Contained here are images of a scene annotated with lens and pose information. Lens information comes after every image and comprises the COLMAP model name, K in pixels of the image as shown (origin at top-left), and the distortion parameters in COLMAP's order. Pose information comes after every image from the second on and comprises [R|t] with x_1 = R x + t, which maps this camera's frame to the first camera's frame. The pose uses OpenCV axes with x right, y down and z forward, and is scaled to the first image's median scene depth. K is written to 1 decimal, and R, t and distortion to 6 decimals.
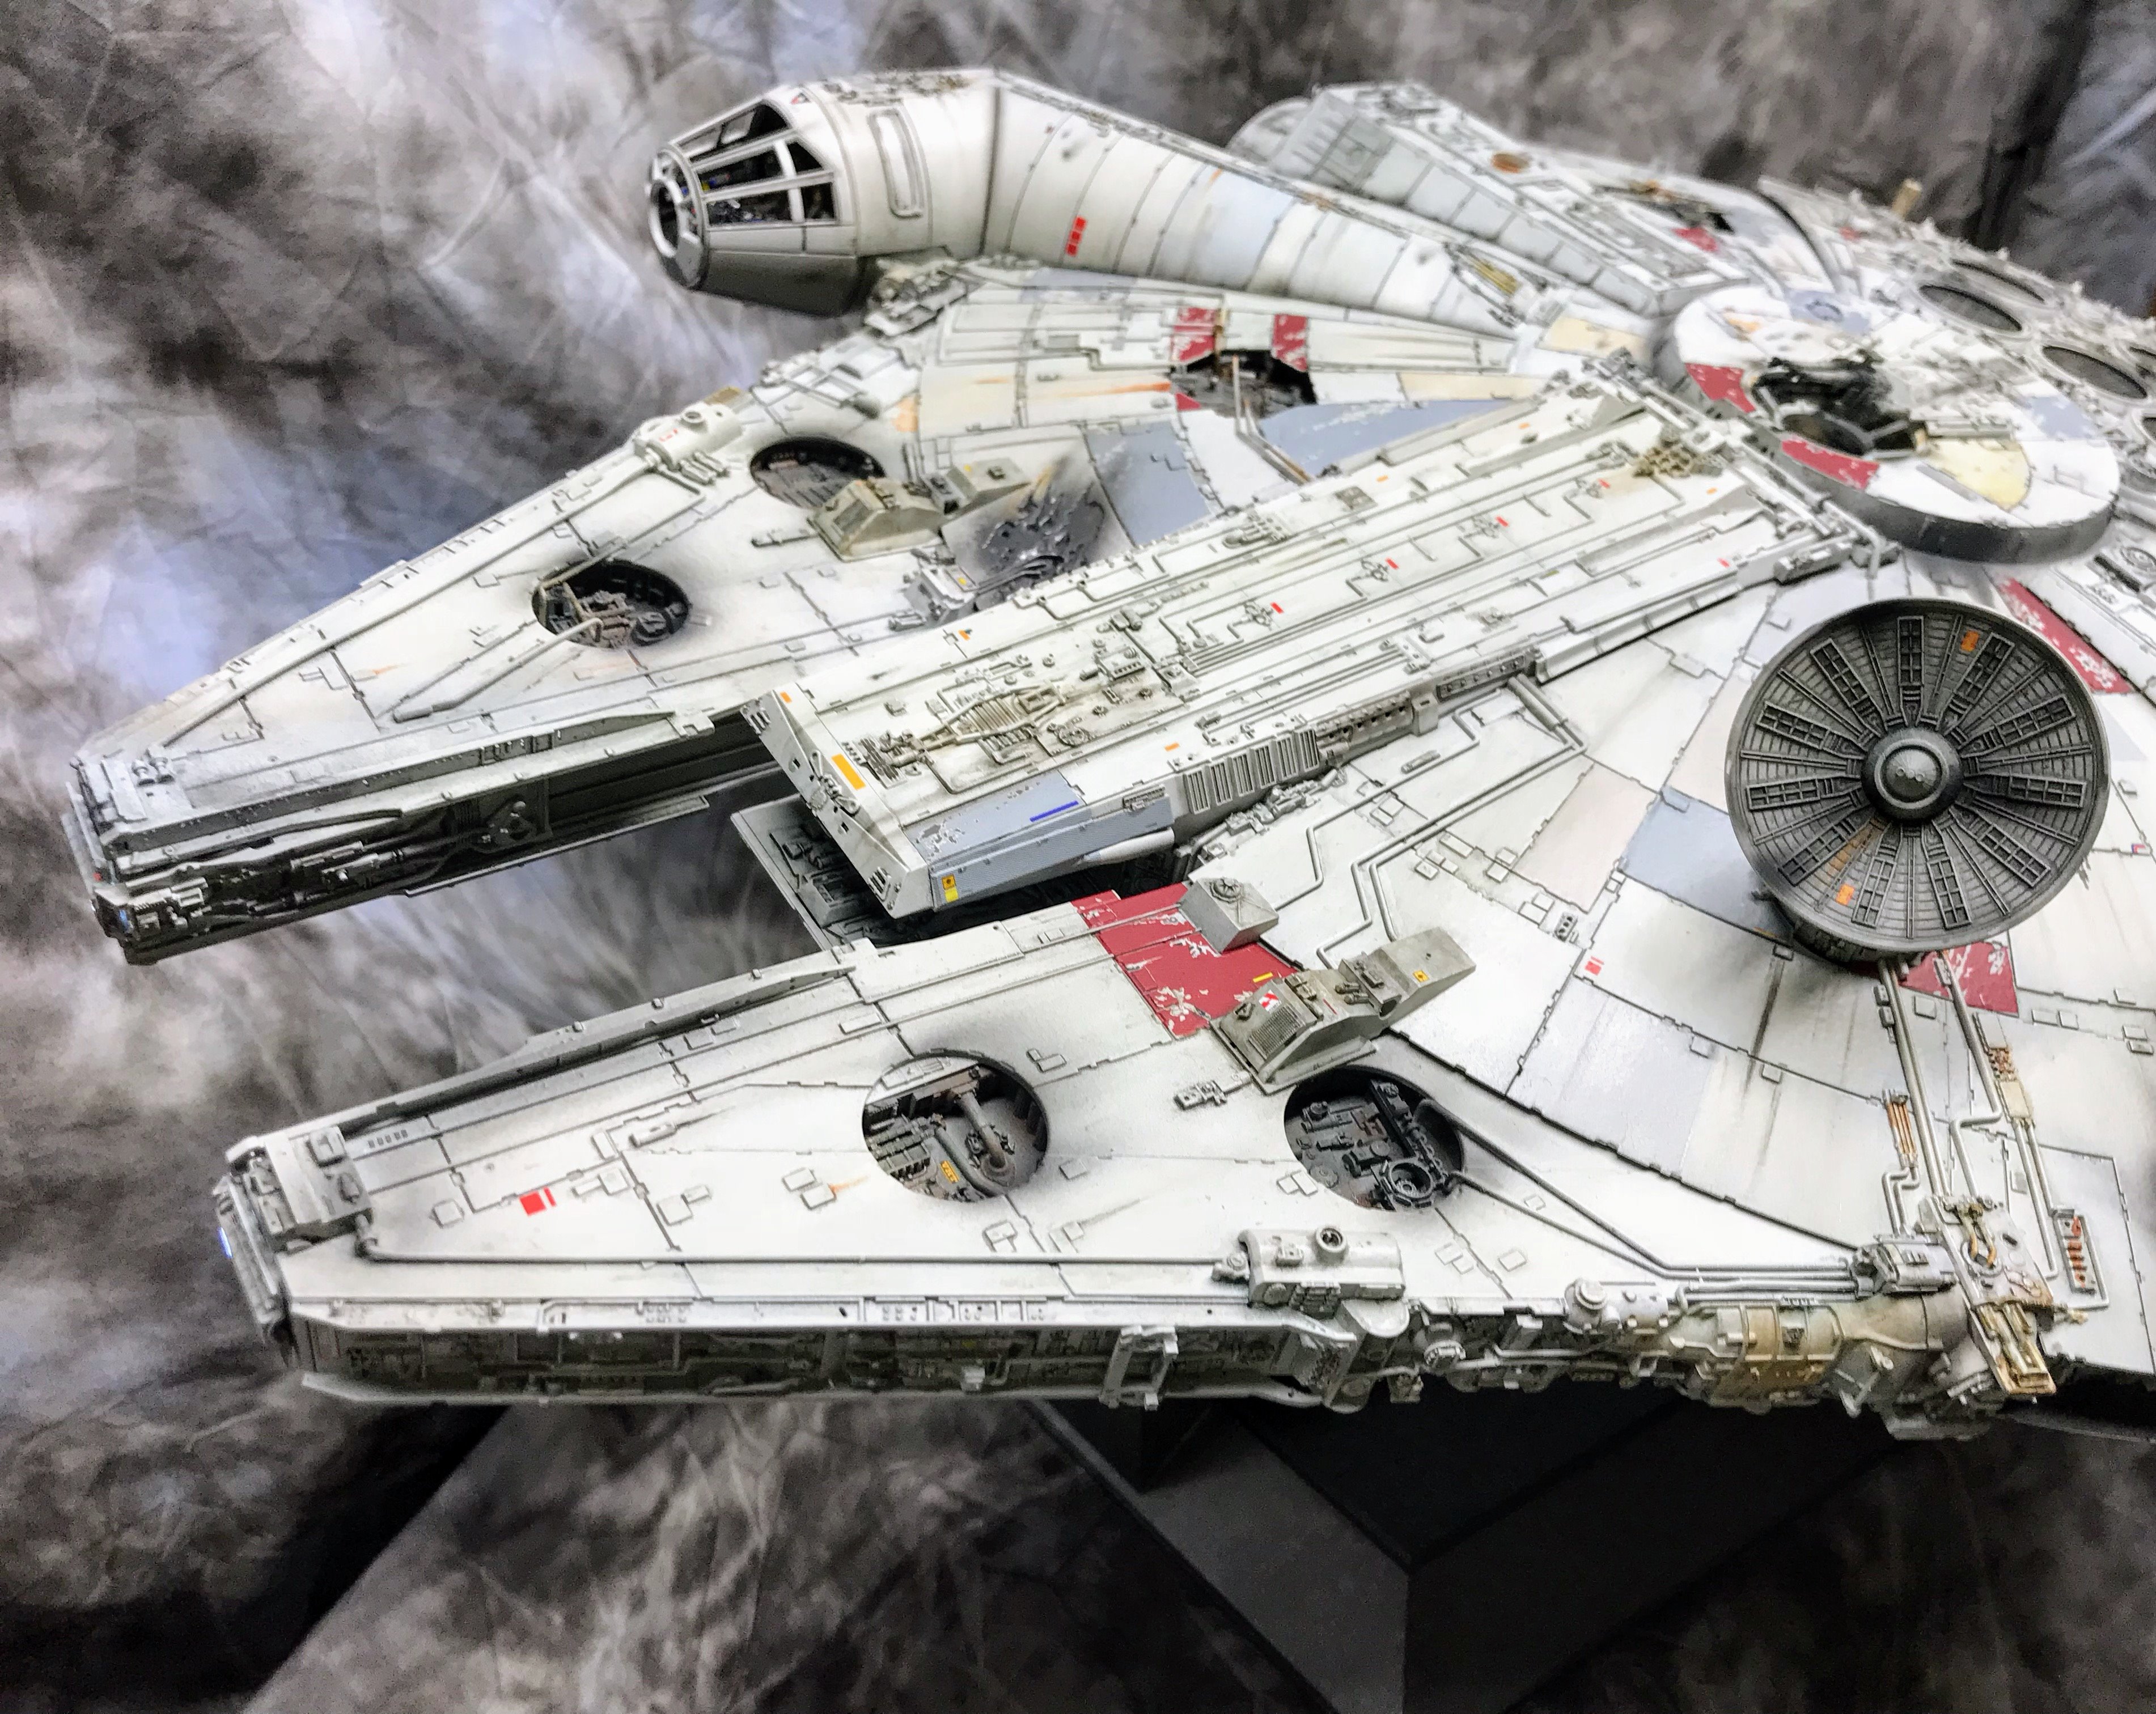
lens RADIAL K [[1922.2, 0, 1110.8], [0, 1922.2, 876.8], [0, 0, 1]] dist [0.019890, -0.038200]
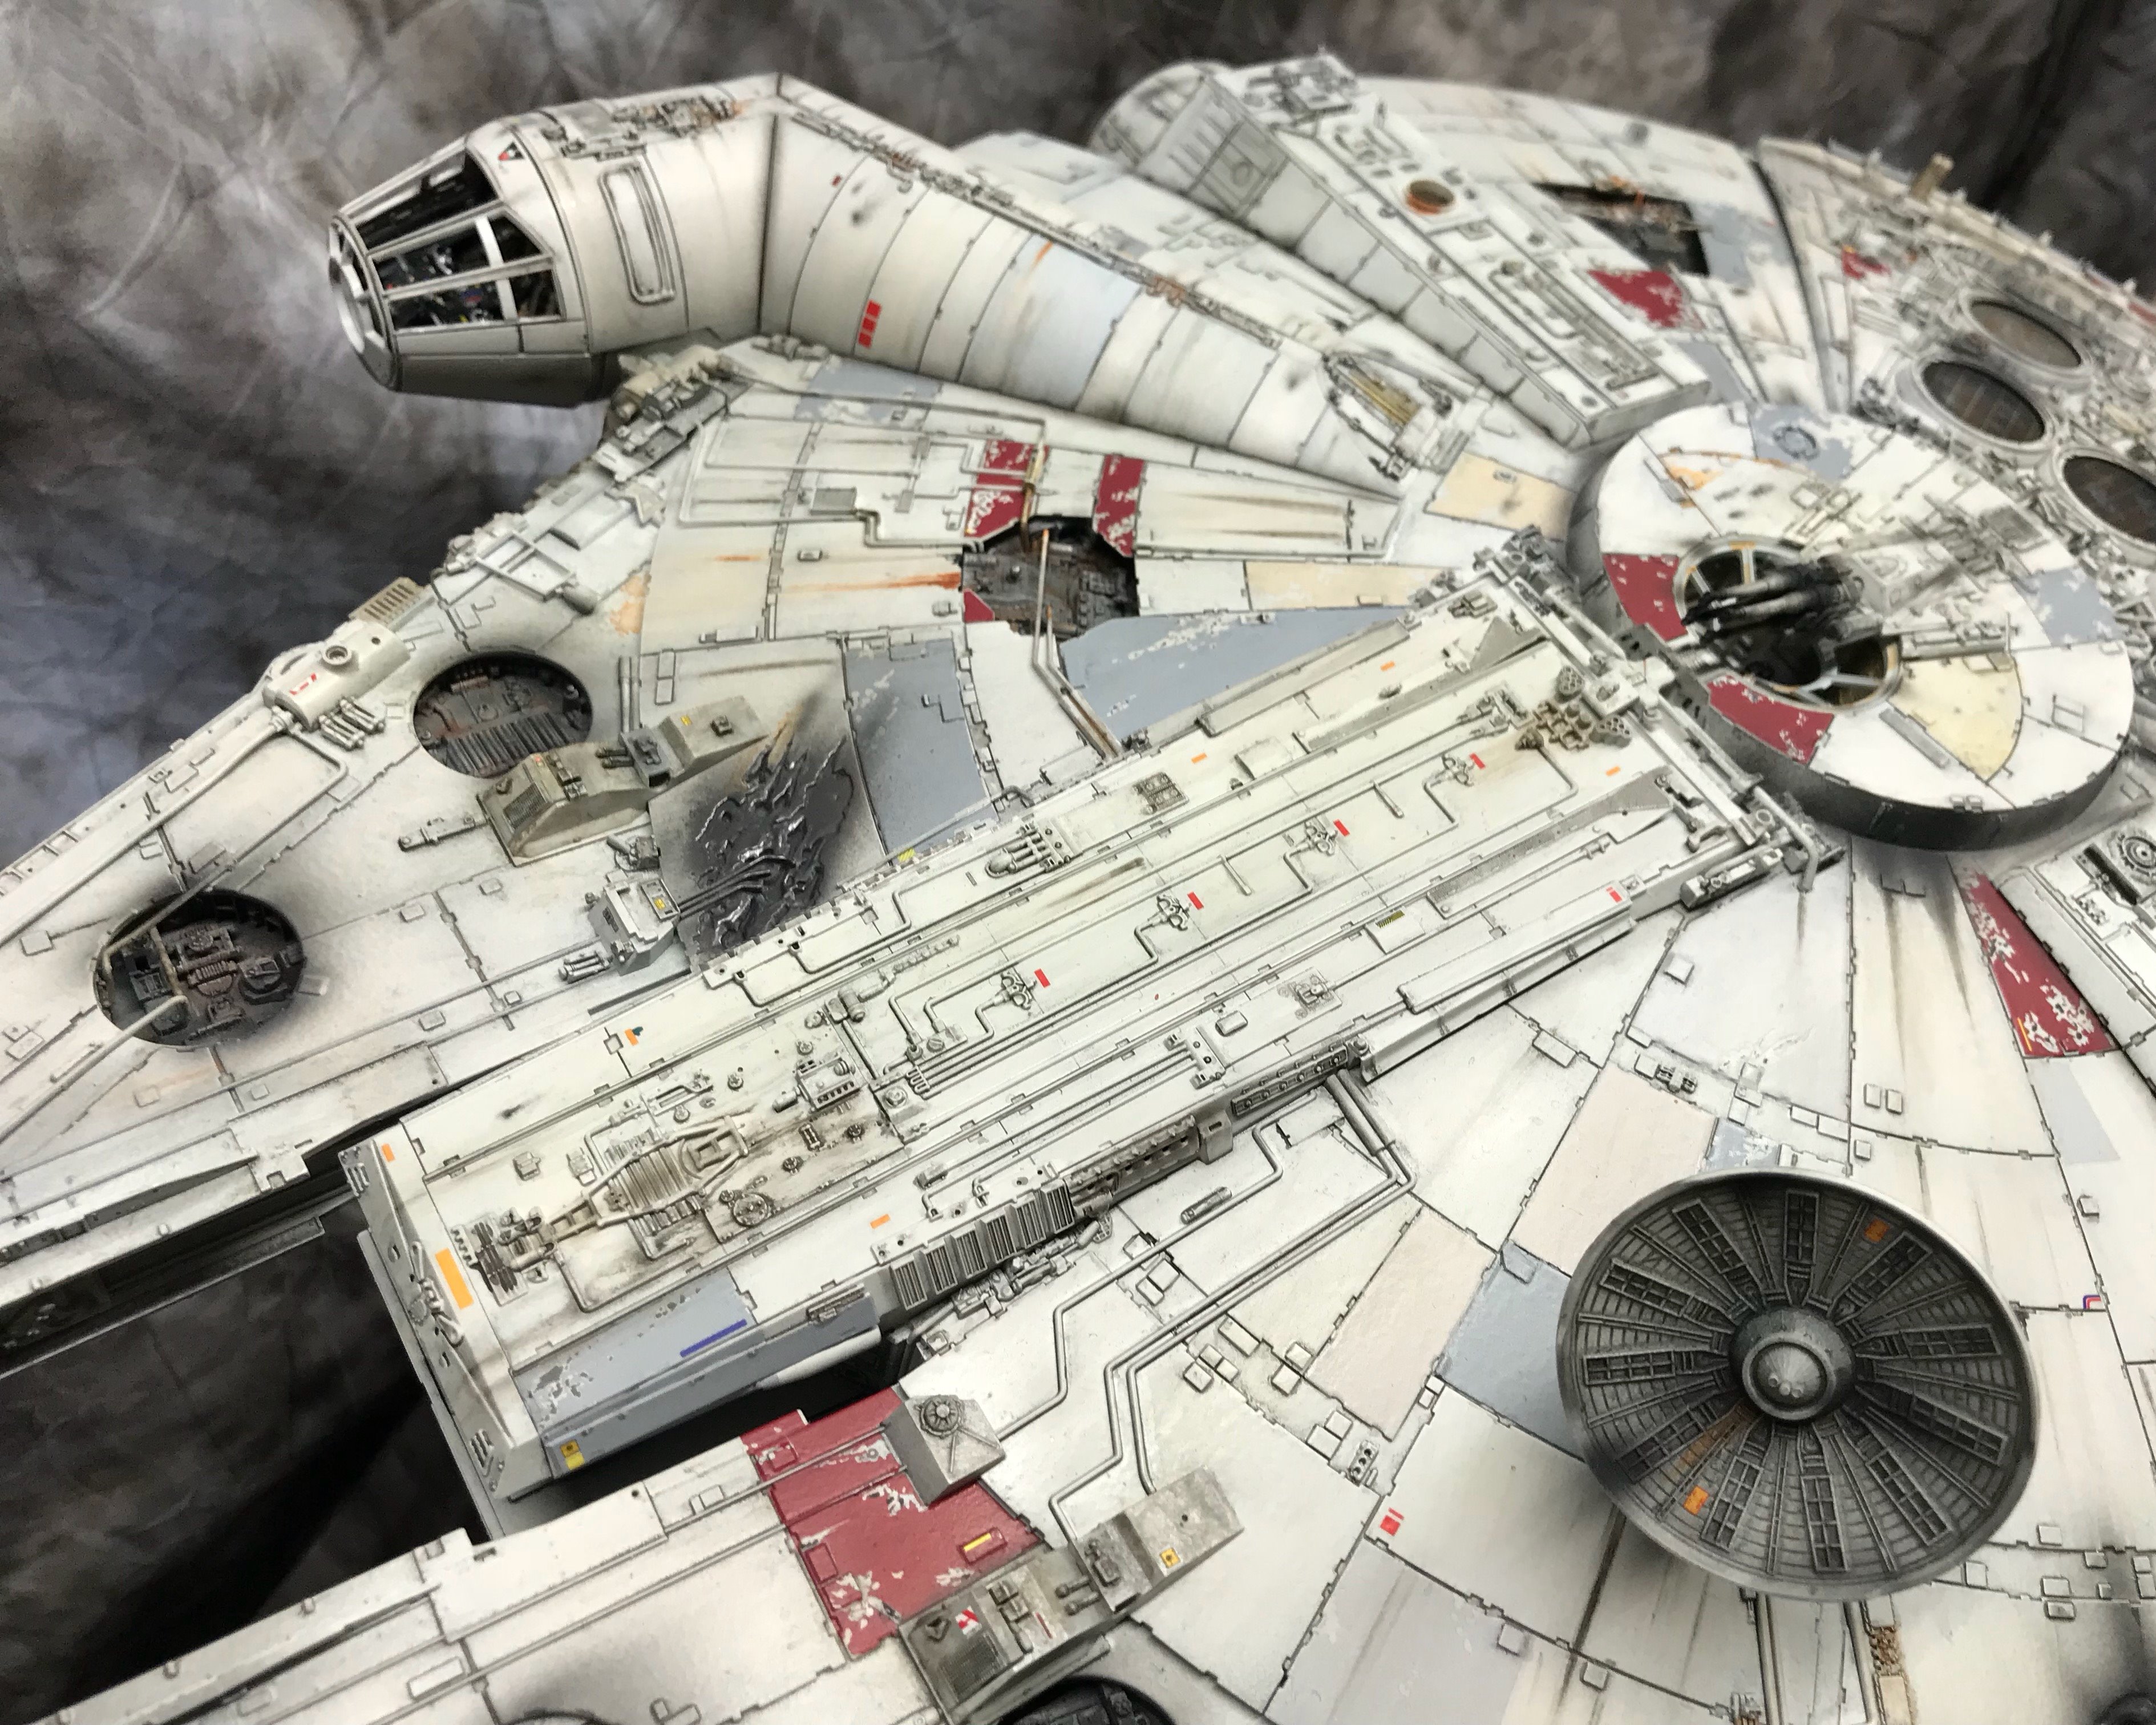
lens RADIAL K [[1922.3, 0, 1120.1], [0, 1922.3, 889.6], [0, 0, 1]] dist [0.019890, -0.038200]
pose [[0.999835, 0.018026, -0.002243, 0.111660], [-0.017370, 0.984871, 0.172416, -0.291233], [0.005317, -0.172348, 0.985022, 0.207377]]
